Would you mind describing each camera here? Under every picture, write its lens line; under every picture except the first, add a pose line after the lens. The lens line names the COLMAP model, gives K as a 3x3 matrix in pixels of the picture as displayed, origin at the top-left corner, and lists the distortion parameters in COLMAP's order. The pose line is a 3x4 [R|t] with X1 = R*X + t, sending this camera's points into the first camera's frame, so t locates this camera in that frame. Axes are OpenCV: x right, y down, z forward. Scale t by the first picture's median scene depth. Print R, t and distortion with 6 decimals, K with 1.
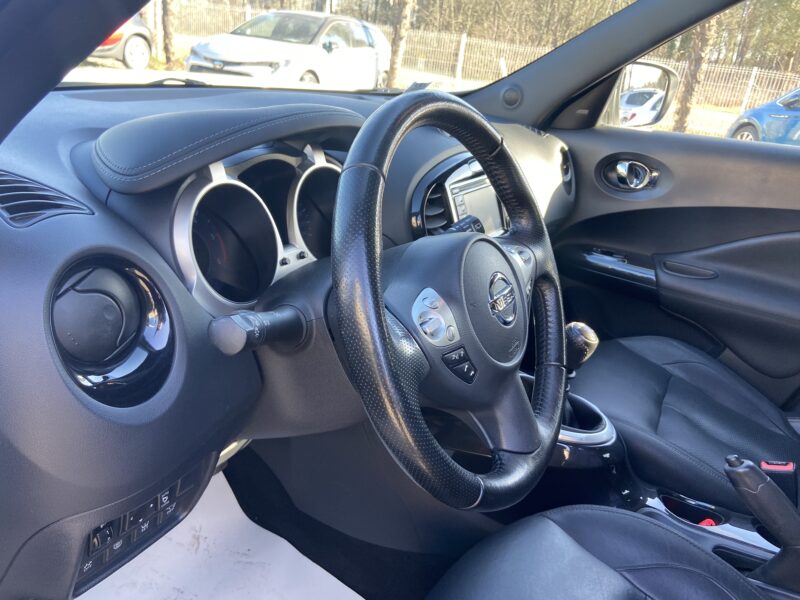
lens RADIAL K [[614.3, 0, 400.0], [0, 614.3, 300.0], [0, 0, 1]] dist [0.106150, -0.135982]
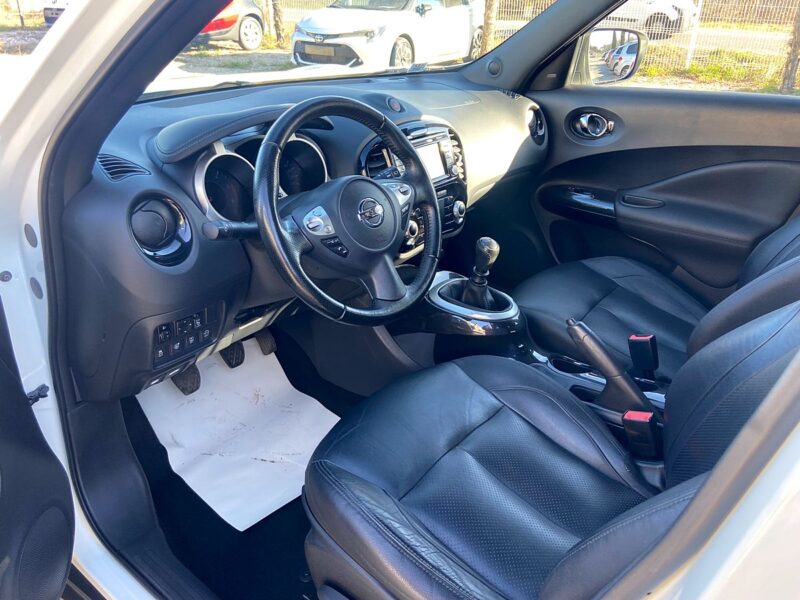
lens RADIAL K [[605.7, 0, 396.5], [0, 605.7, 291.2], [0, 0, 1]] dist [0.138661, -0.174854]
pose [[0.982035, -0.018248, -0.187817, 0.218621], [0.028014, 0.998382, 0.049478, 0.054067], [0.186610, -0.053851, 0.980957, -0.276809]]
